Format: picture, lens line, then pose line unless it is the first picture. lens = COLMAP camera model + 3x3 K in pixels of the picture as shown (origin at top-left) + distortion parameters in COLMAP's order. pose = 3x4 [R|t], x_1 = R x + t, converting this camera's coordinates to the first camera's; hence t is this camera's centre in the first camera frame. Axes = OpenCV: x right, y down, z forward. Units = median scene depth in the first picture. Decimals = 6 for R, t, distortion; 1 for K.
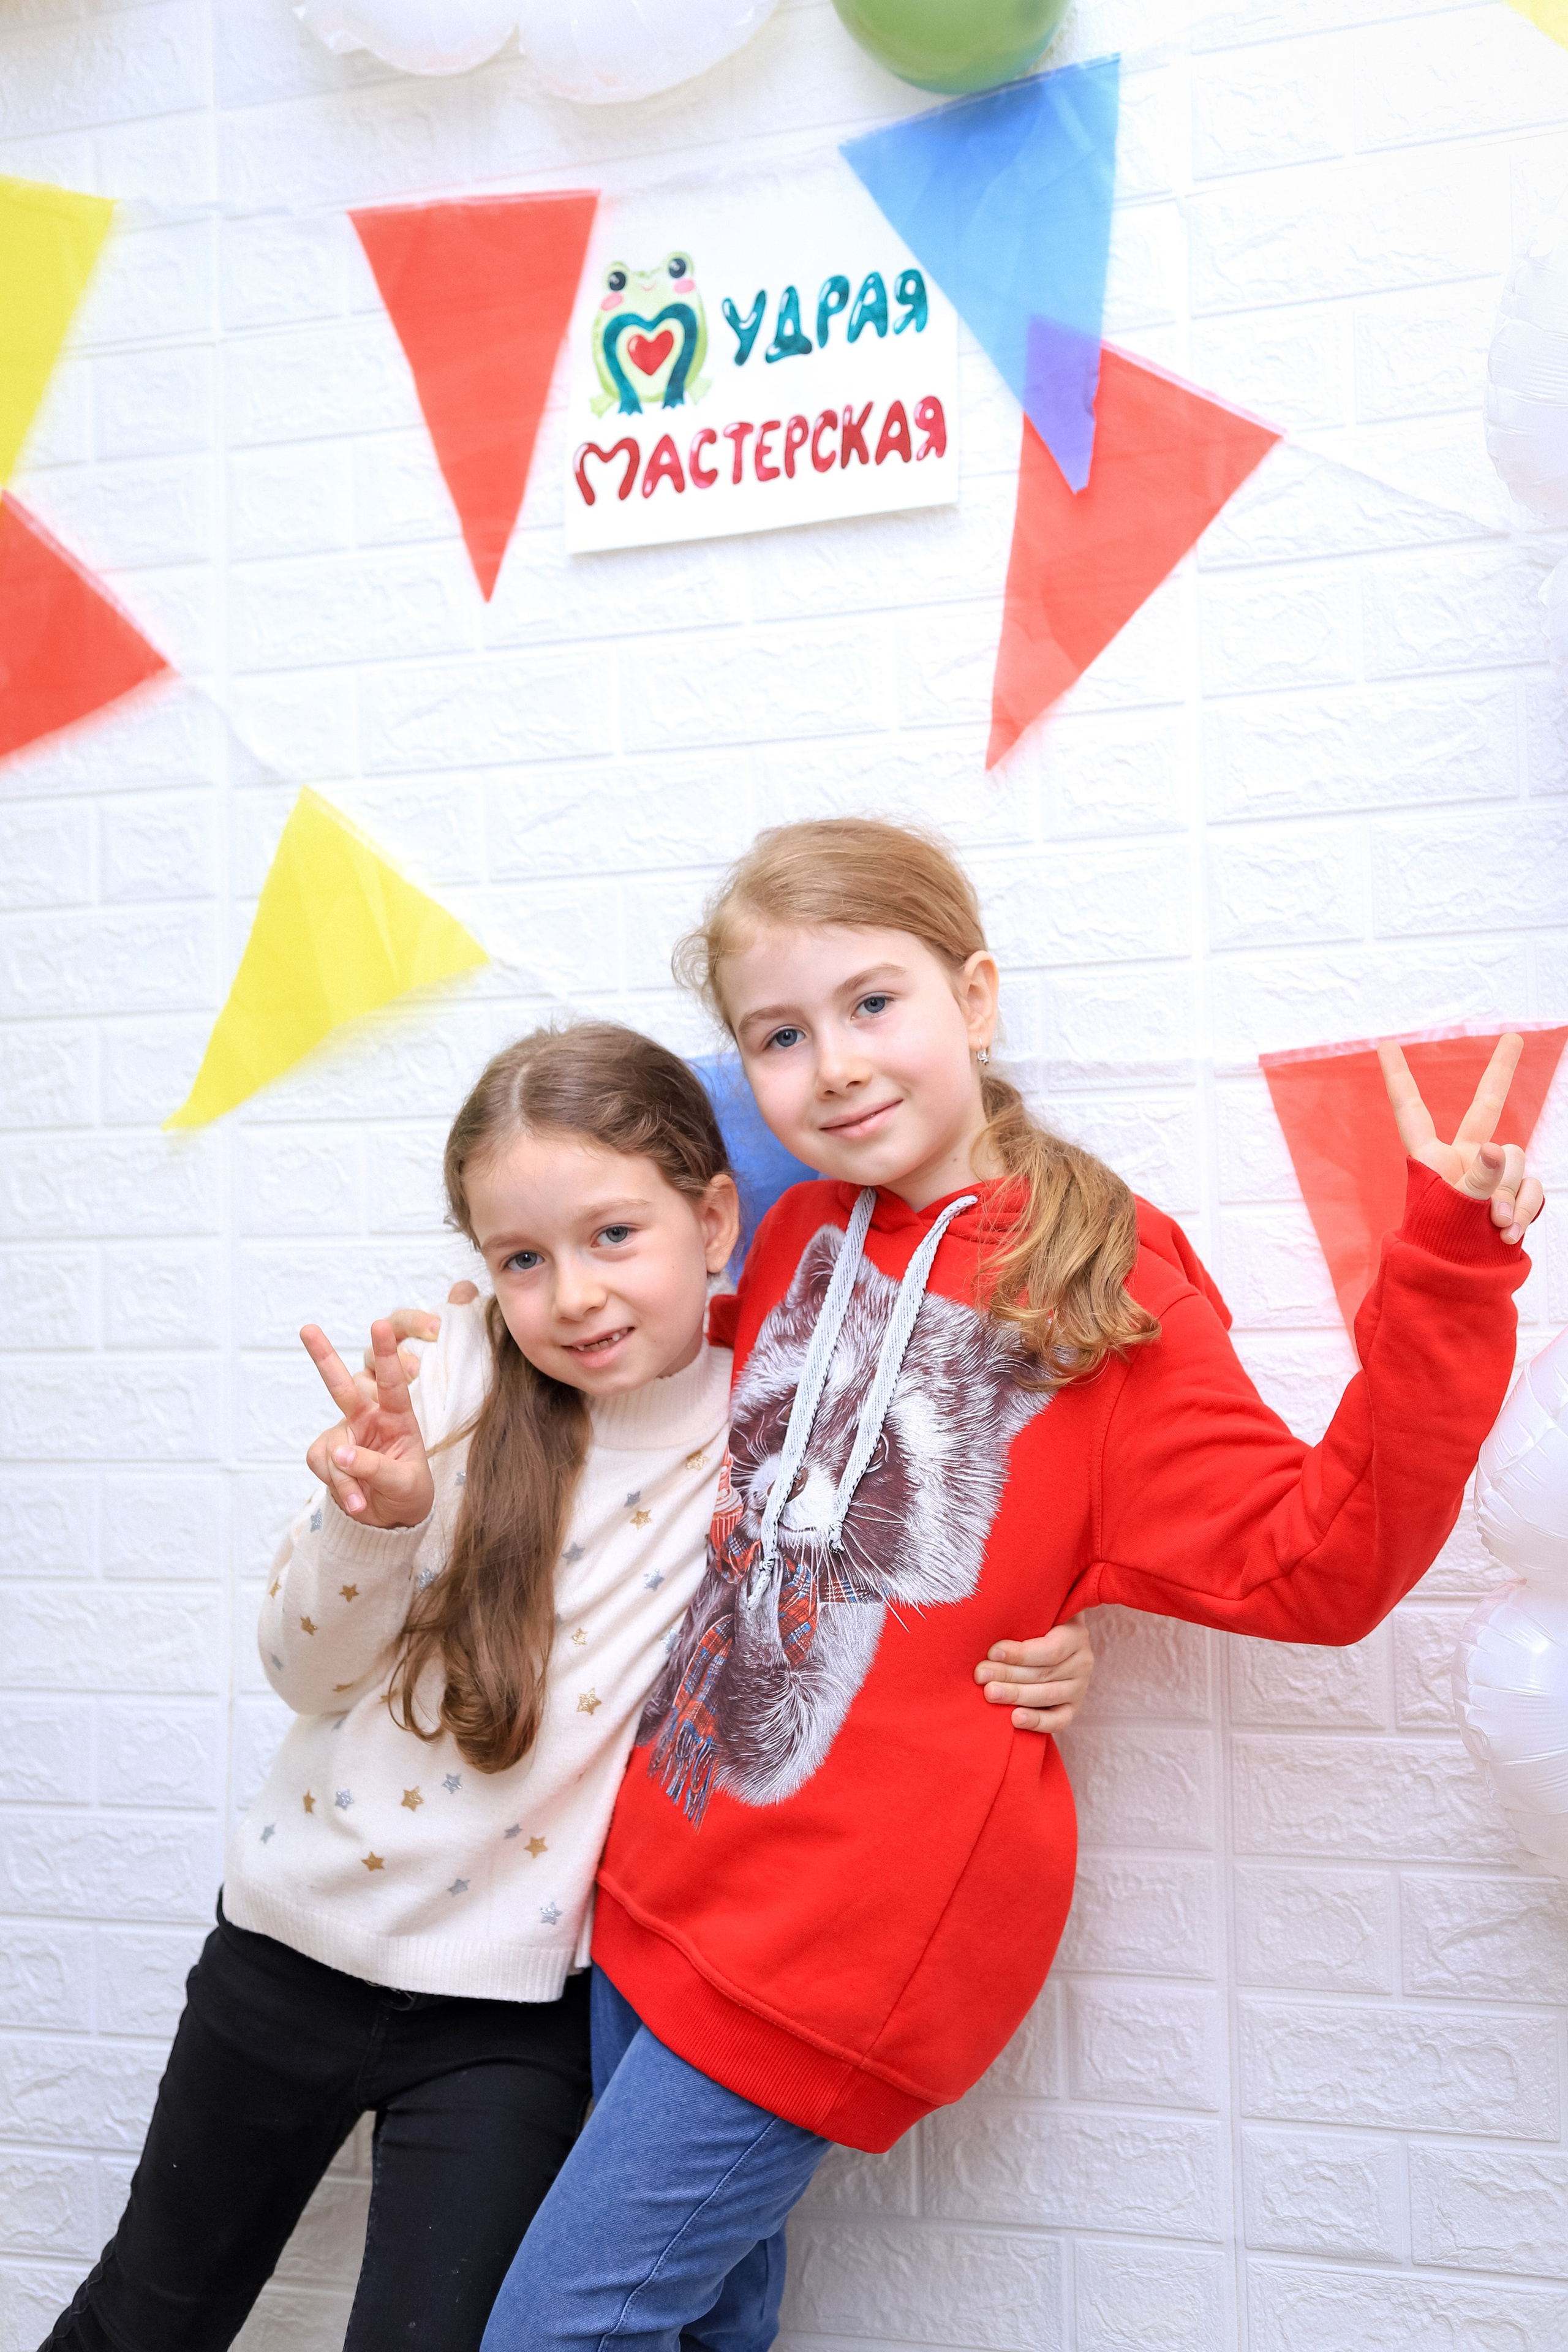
lens RADIAL K [[3514.7, 0, 789.2], [0, 3514.7, 1173.2], [0, 0, 1]] dist [0.088845, -0.065698]
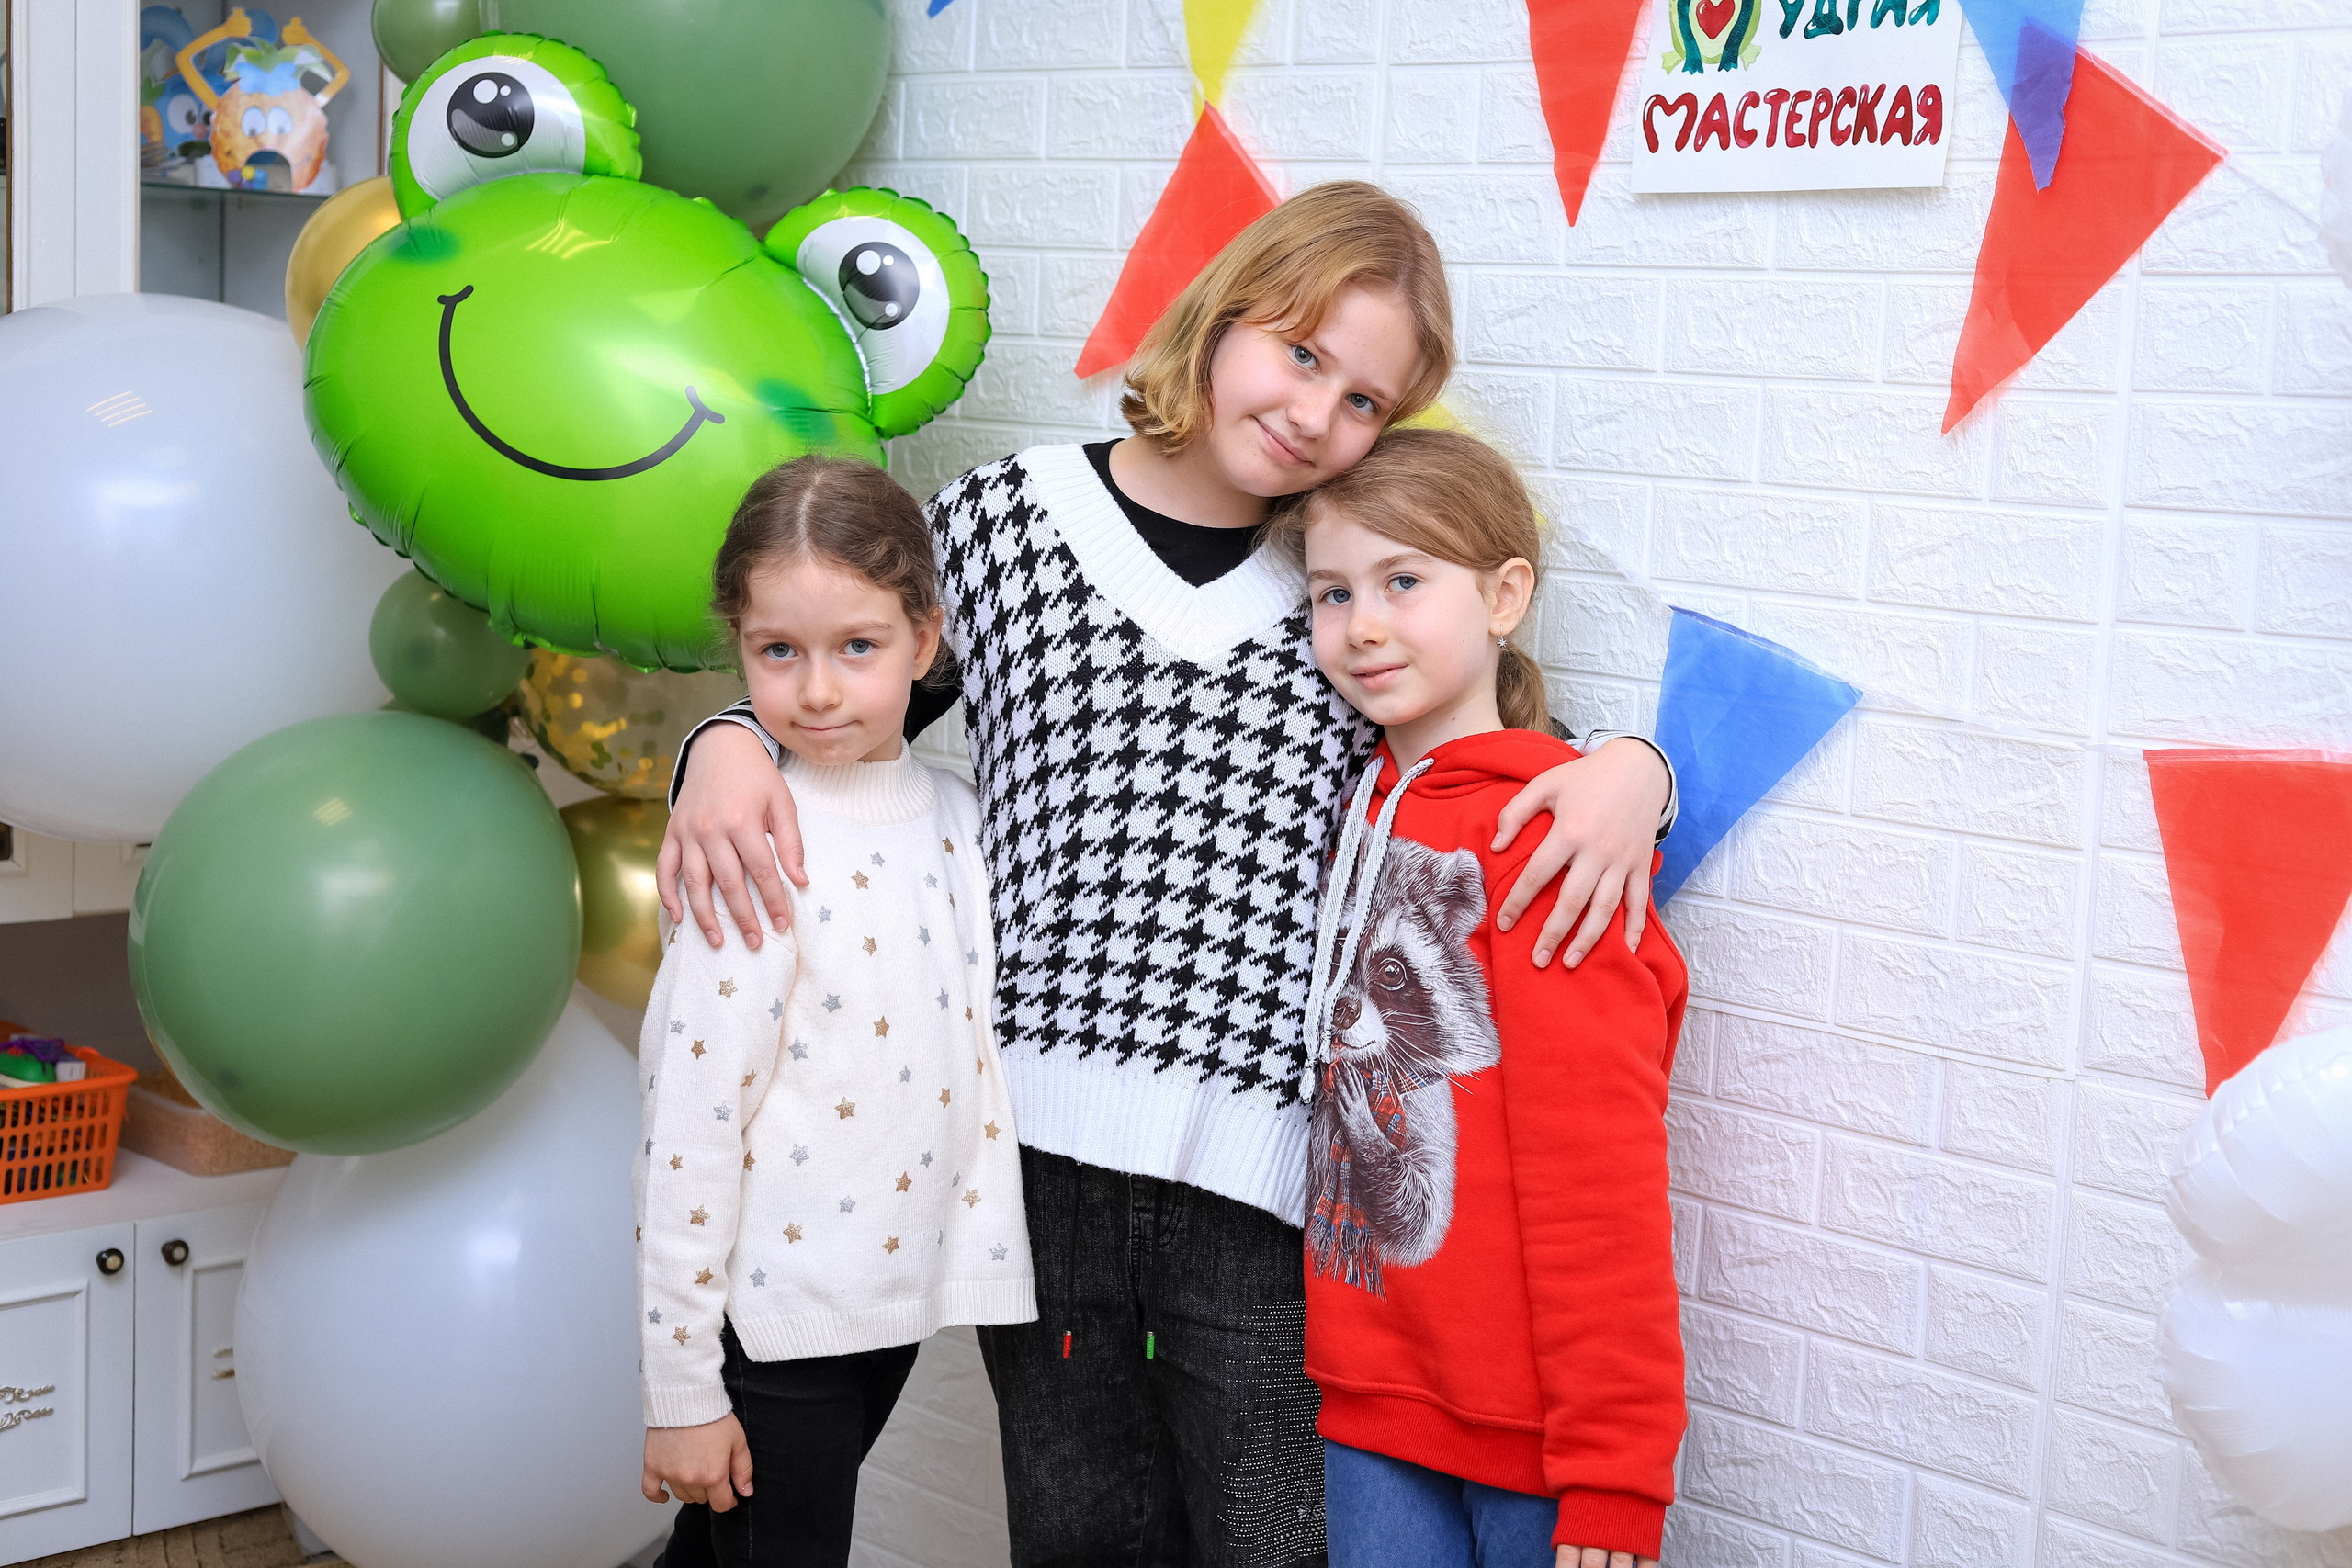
lens RADIAL K [[3517.9, 0, 1141.0], [0, 3517.9, 793.5], [0, 0, 1]] dist [0.083189, -0.046131]
pose [[0.917677, 0.109182, -0.382032, 0.257254], [-0.043629, 0.983380, 0.176240, -0.183625], [0.394924, -0.145063, 0.907189, -0.137685]]
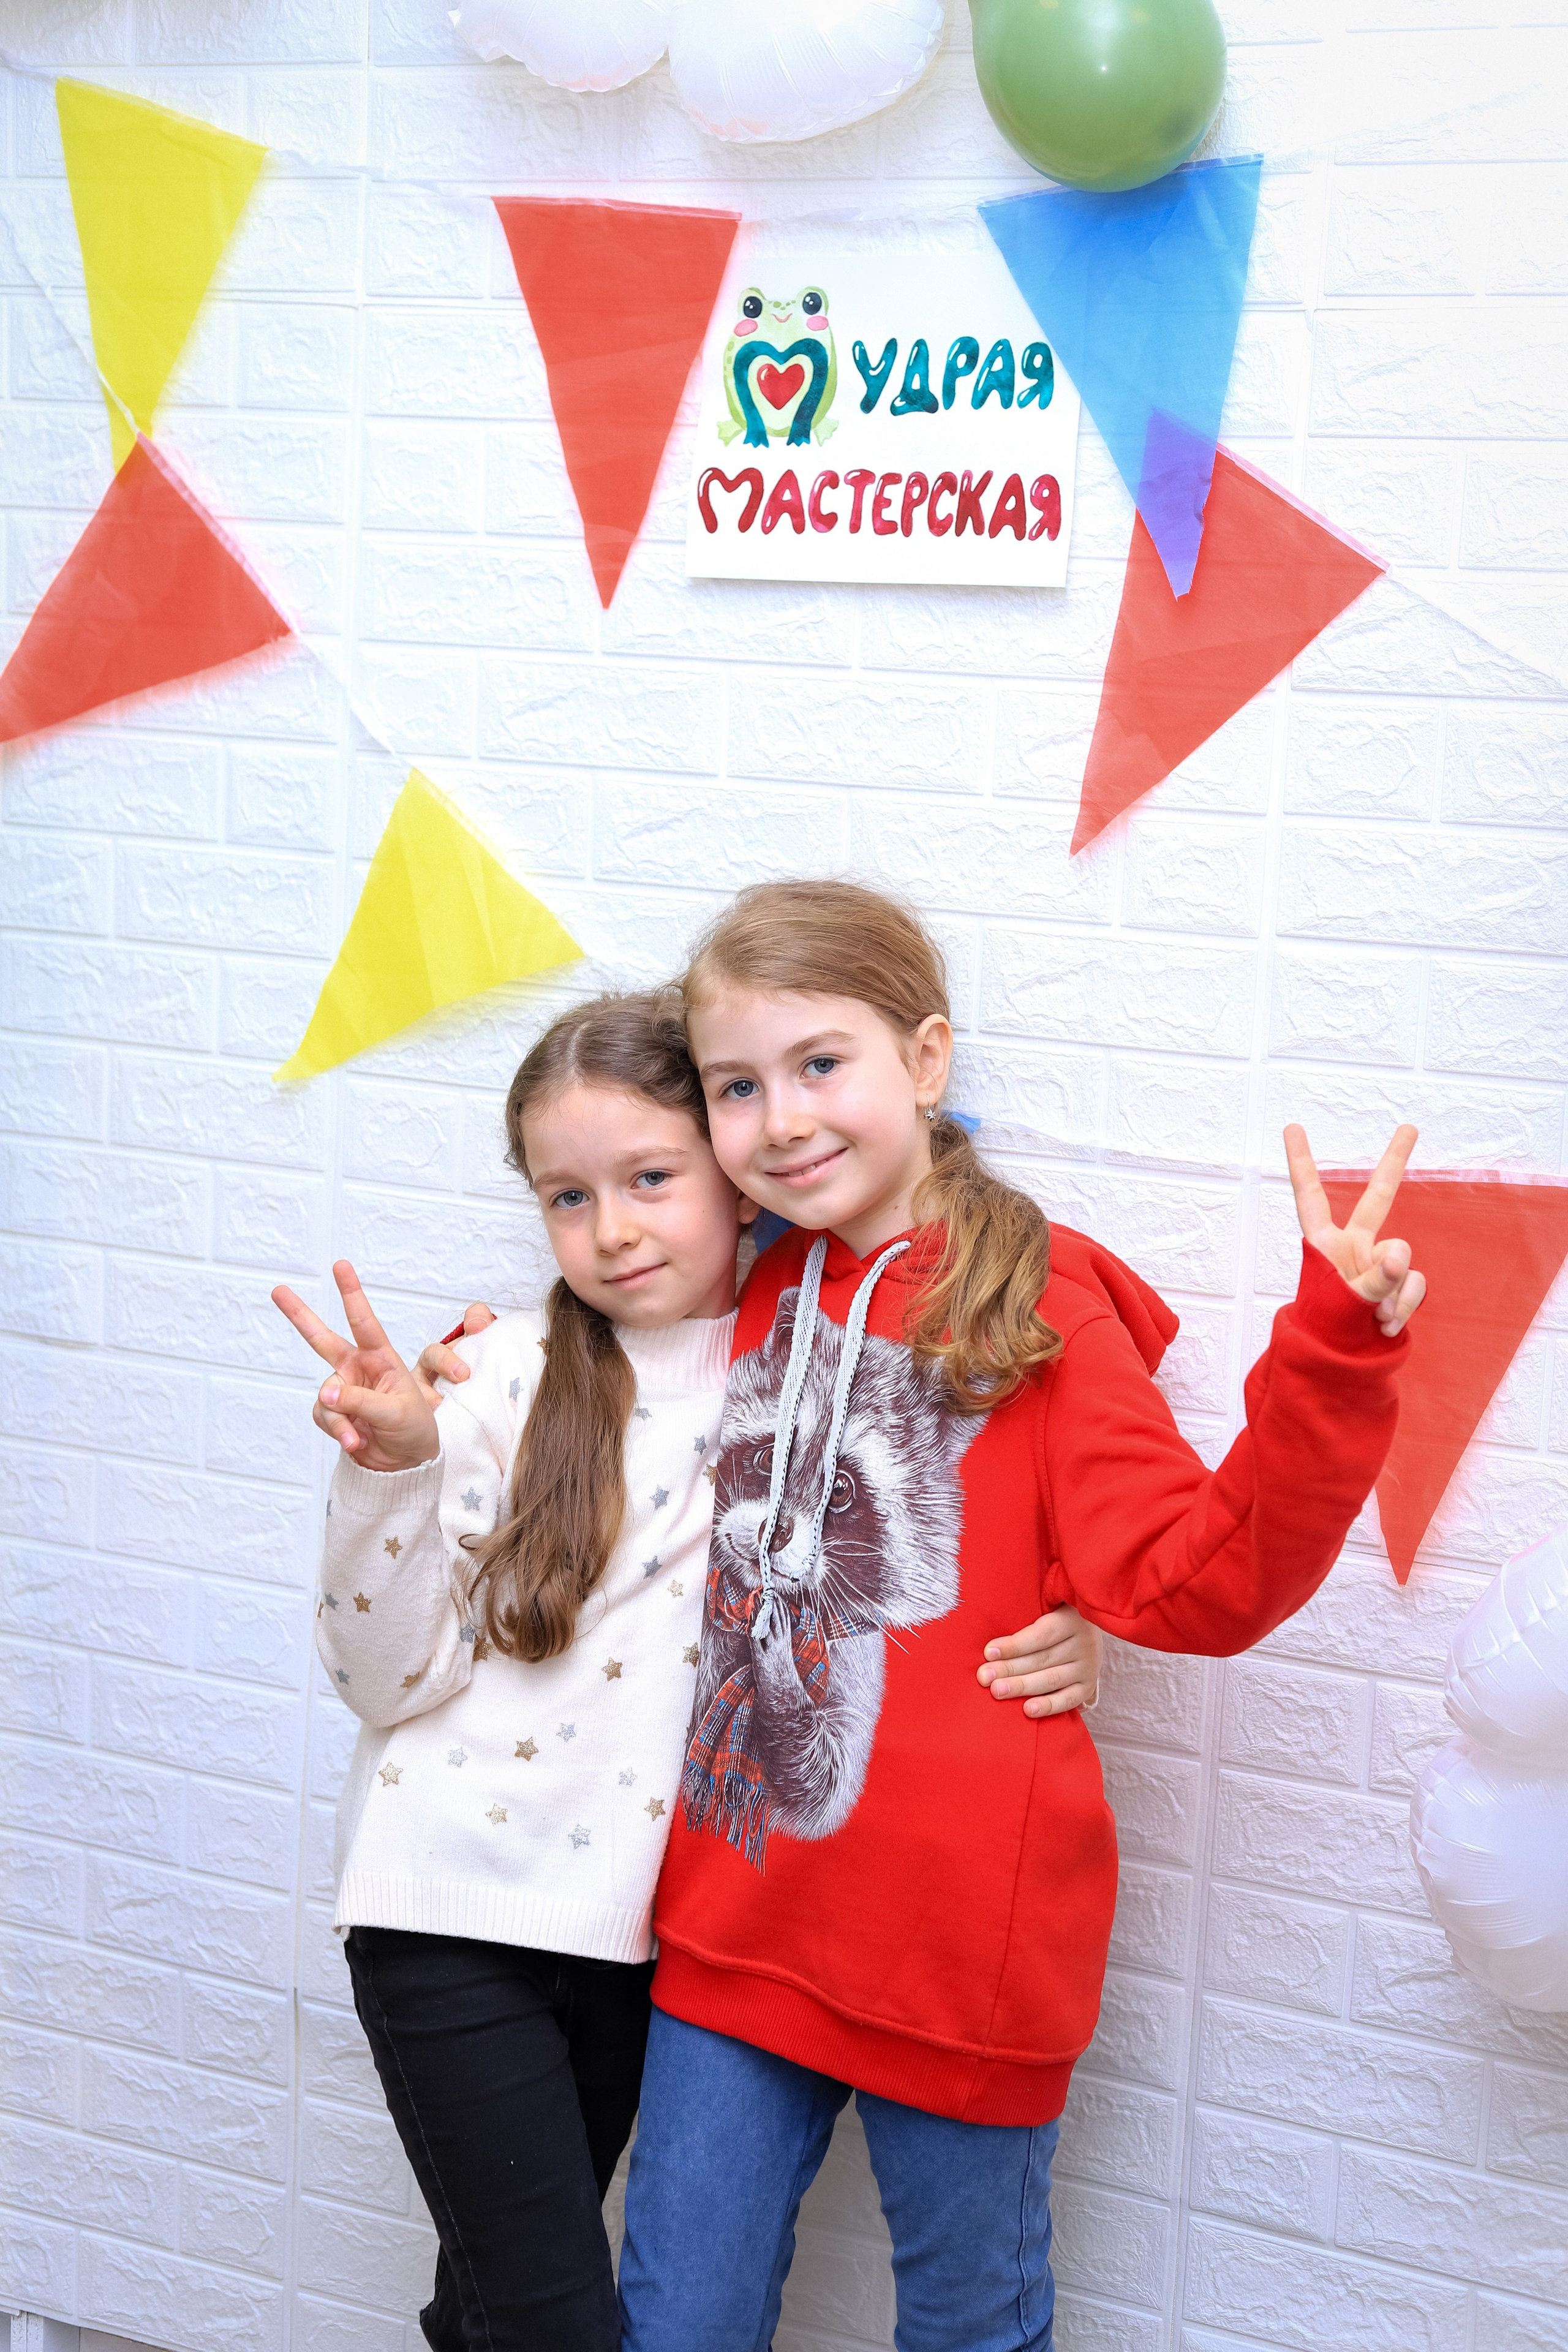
lens RADIAL K [[3484.2, 0, 797.6], [0, 3484.2, 1167.3], [0, 0, 1]] dist [0.076124, -0.024577]
pose [[0.996907, 0.074282, -0.025682, 0.008571], [-0.068003, 0.979033, 0.192016, -0.210009], [0.039406, -0.189675, 0.981056, -0.030945]]
